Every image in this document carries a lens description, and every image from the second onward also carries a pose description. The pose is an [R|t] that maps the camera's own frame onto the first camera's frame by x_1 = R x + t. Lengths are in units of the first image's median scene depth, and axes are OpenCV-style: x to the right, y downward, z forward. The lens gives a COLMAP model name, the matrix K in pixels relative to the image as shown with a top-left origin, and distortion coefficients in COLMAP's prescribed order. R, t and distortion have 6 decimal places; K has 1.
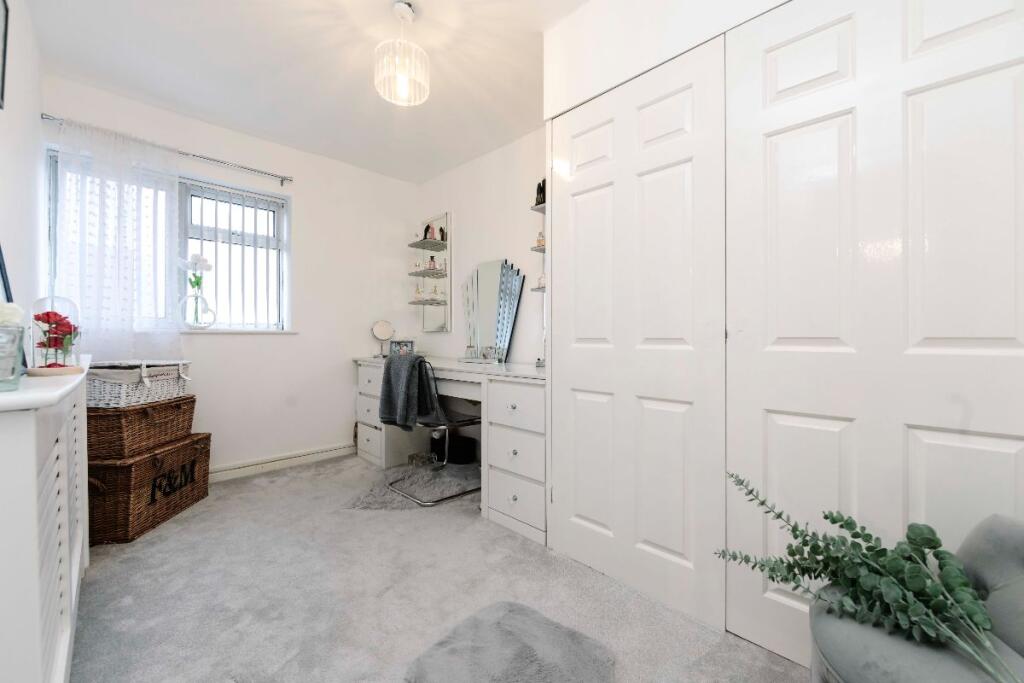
lens RADIAL K [[407.9, 0, 529.6], [0, 407.9, 333.1], [0, 0, 1]] dist [-0.000192, -0.000108]
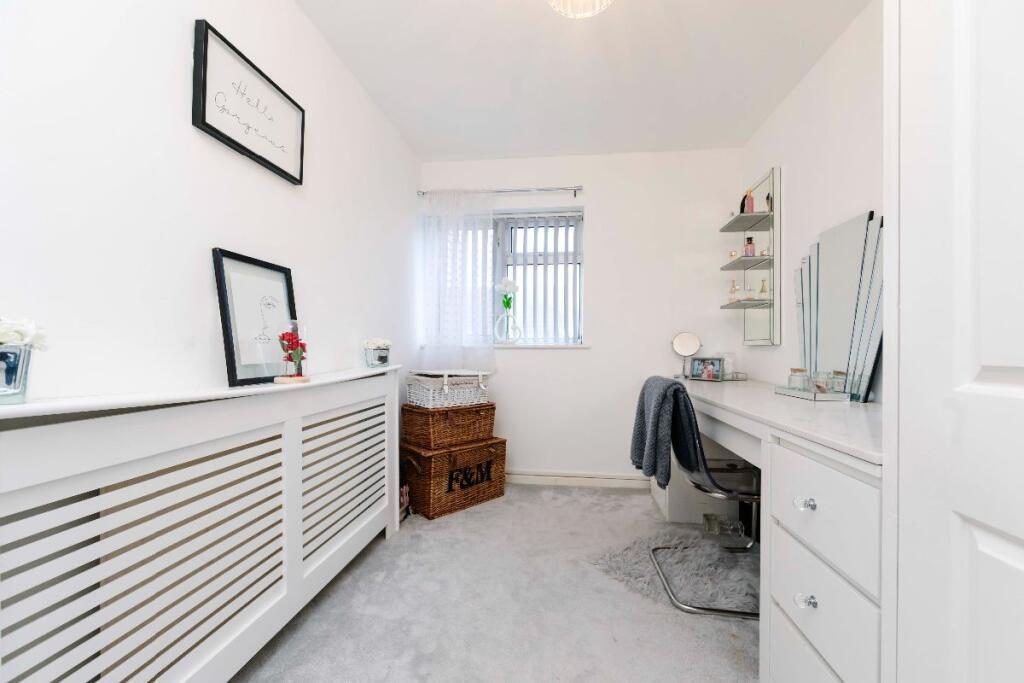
lens RADIAL K [[406.2, 0, 516.0], [0, 406.2, 346.7], [0, 0, 1]] dist [-0.001965, -0.000046]
pose [[0.599215, -0.002320, -0.800585, 0.111938], [0.002160, 0.999997, -0.001282, -0.001821], [0.800585, -0.000961, 0.599218, 0.372743]]
